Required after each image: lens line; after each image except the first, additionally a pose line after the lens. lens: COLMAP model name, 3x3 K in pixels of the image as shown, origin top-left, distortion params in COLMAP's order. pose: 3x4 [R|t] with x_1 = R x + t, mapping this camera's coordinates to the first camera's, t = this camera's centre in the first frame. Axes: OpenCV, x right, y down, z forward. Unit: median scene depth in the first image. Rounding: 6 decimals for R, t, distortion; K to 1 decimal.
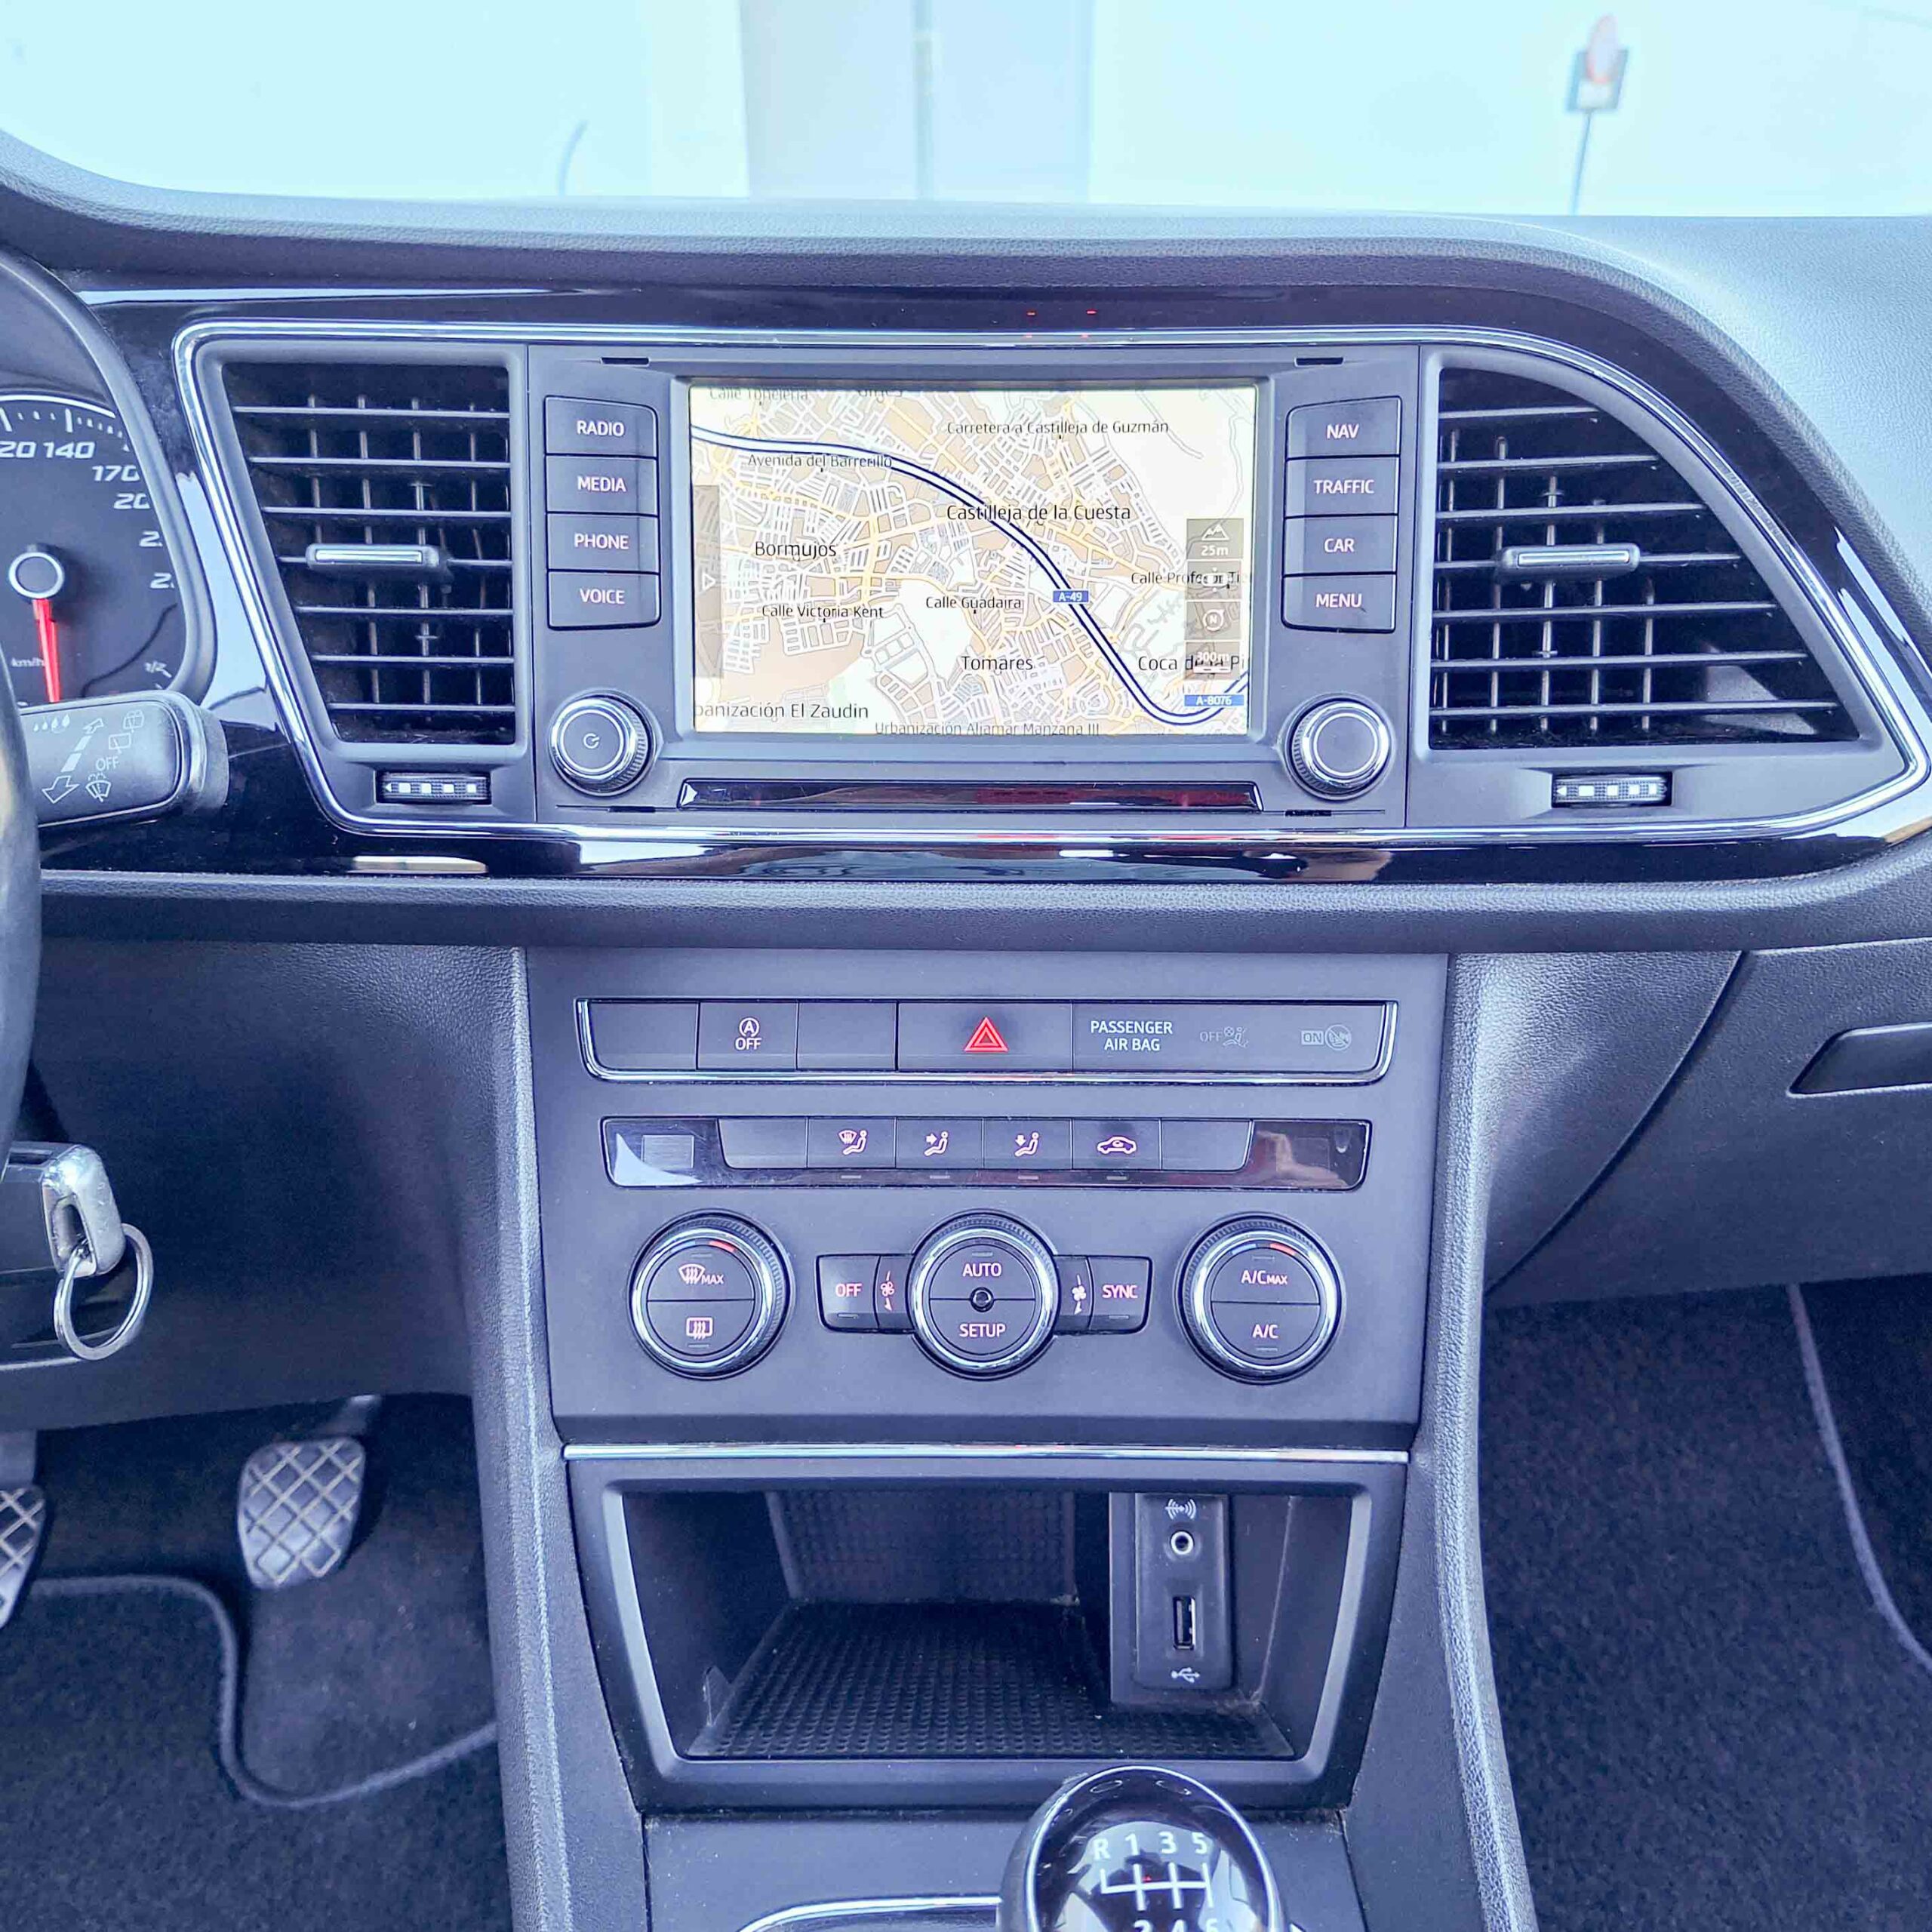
lens RADIAL K [[2036.3, 0, 991.8], [0, 2036.3, 933.3], [0, 0, 1]] dist [0.241007, -0.025003]
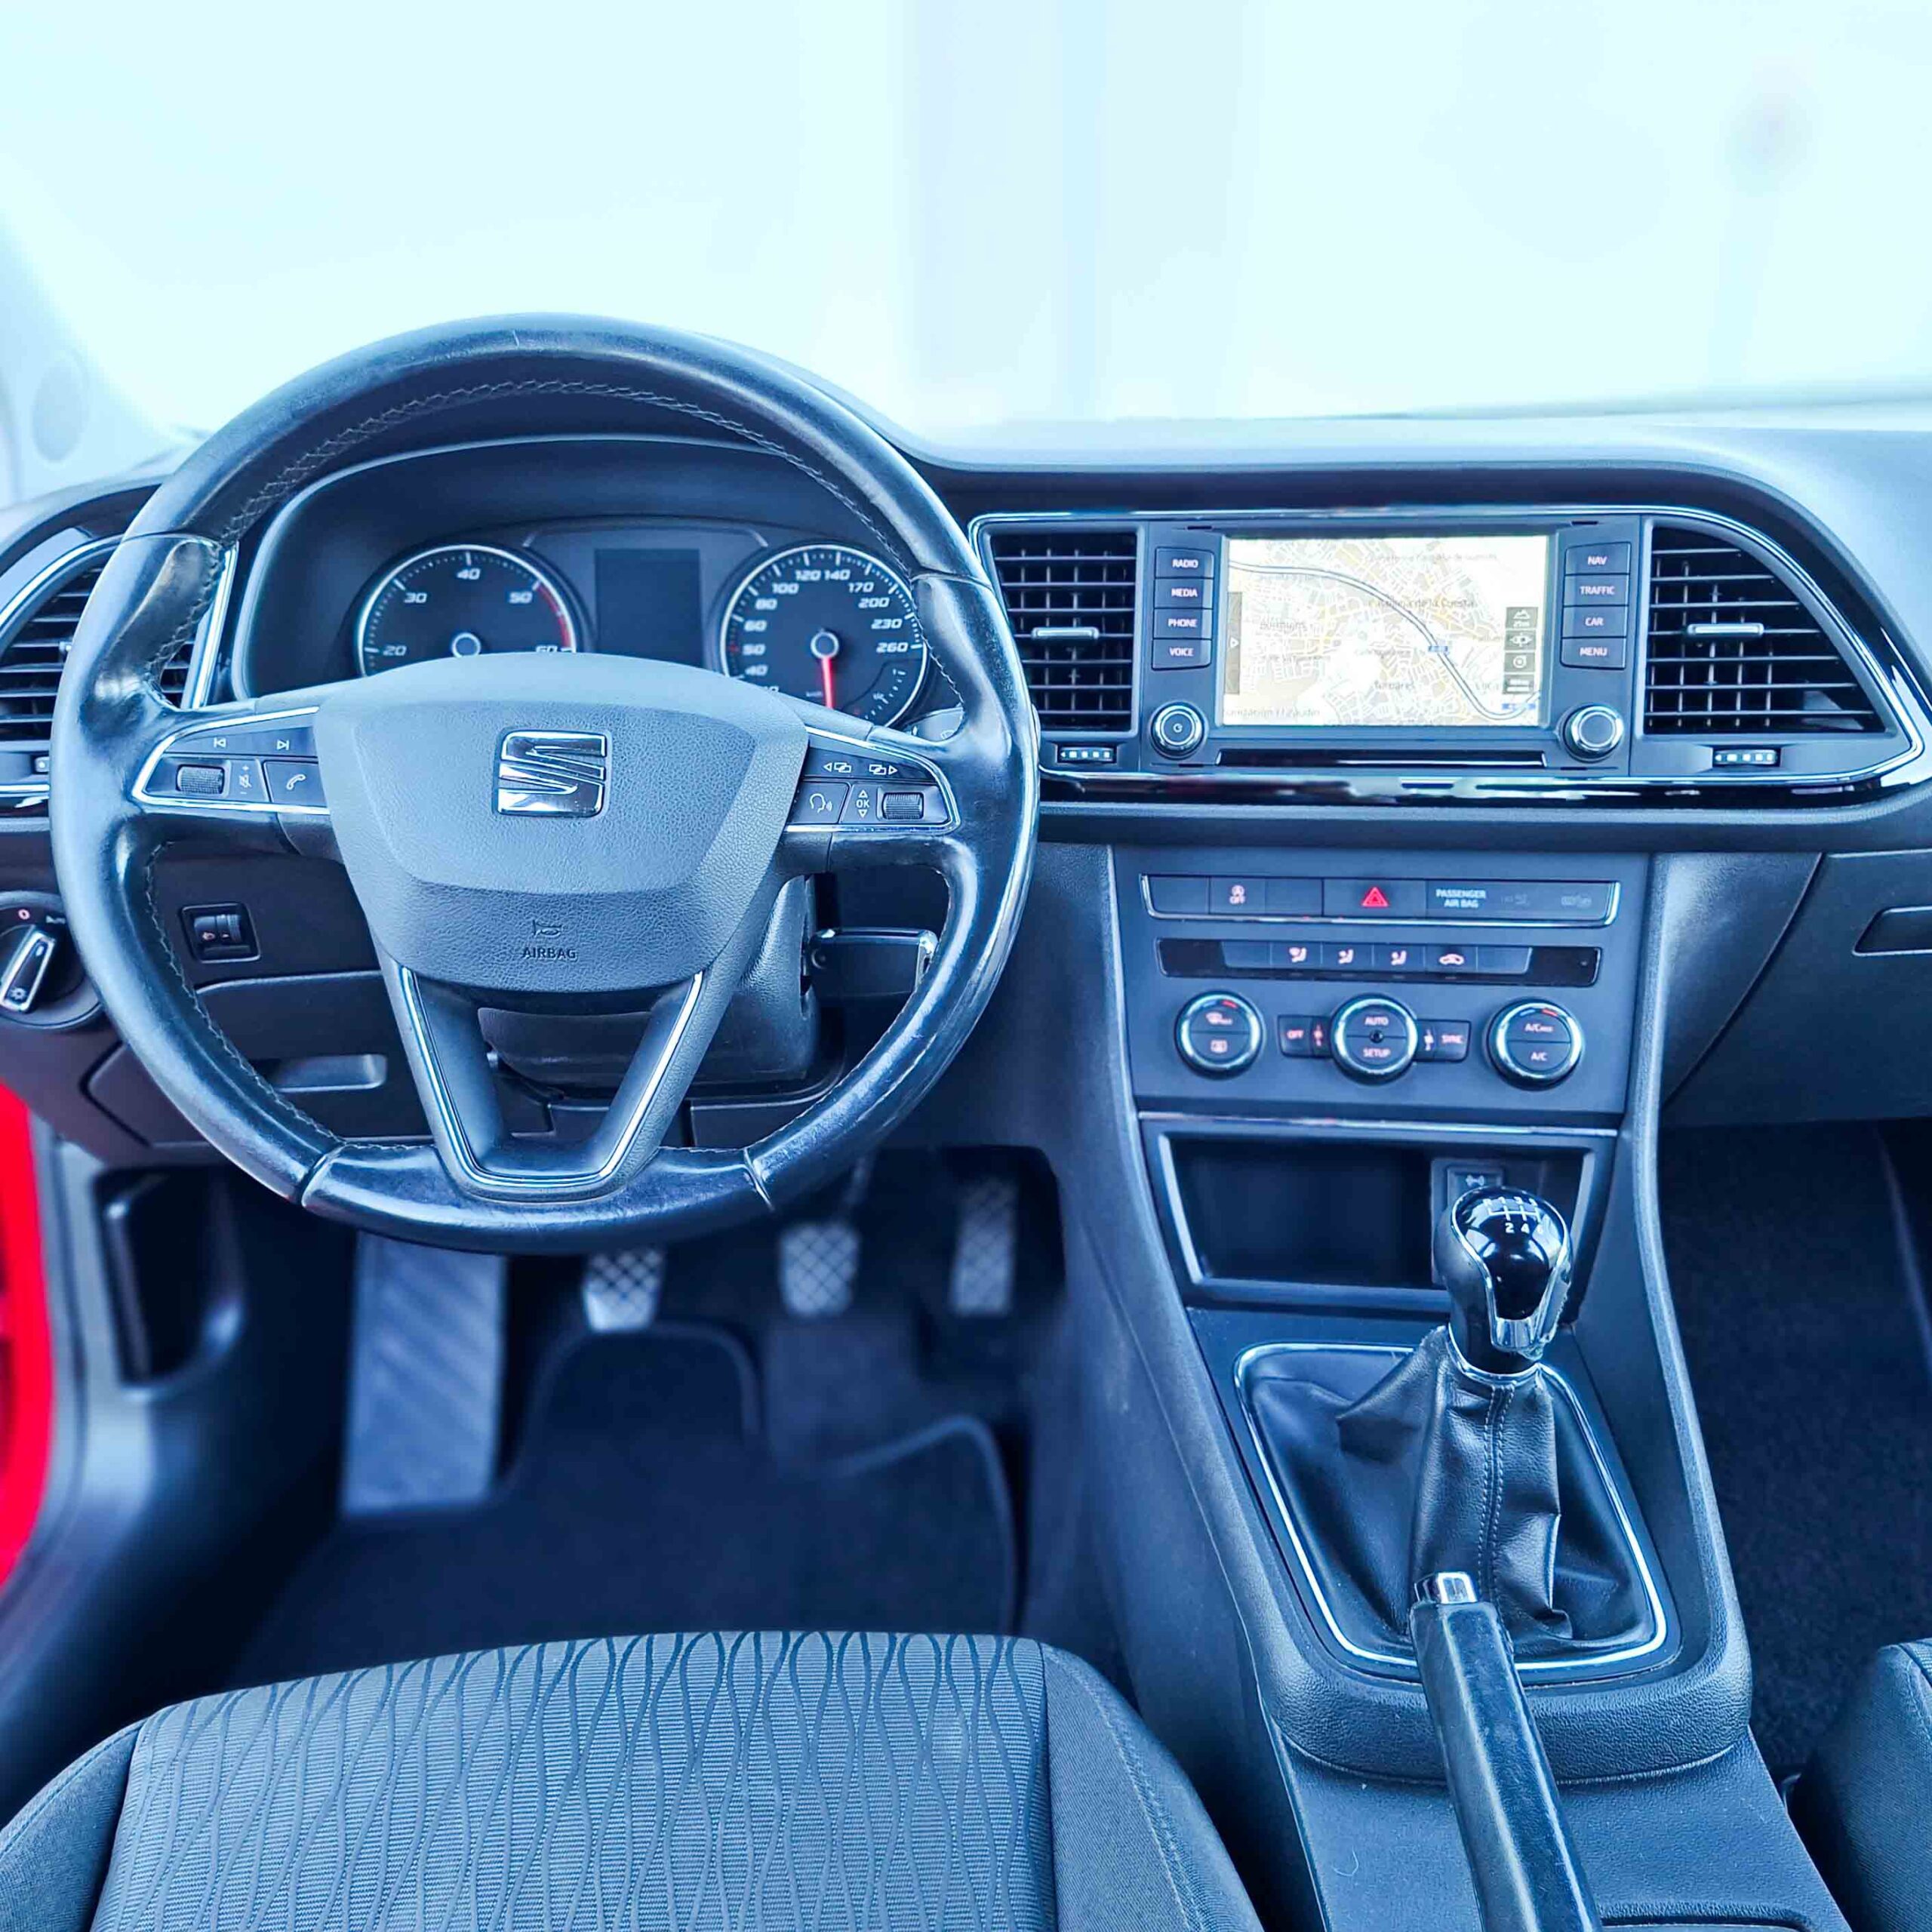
lens RADIAL K [[1795.9, 0, 1002.8], [0, 1795.9, 941.0], [0, 0, 1]] dist [0.159356, -0.217570]
pose [[0.994040, 0.020764, -0.107019, -0.167132], [-0.020870, 0.999782, 0.000131, 0.101466], [0.106998, 0.002103, 0.994257, -0.638783]]
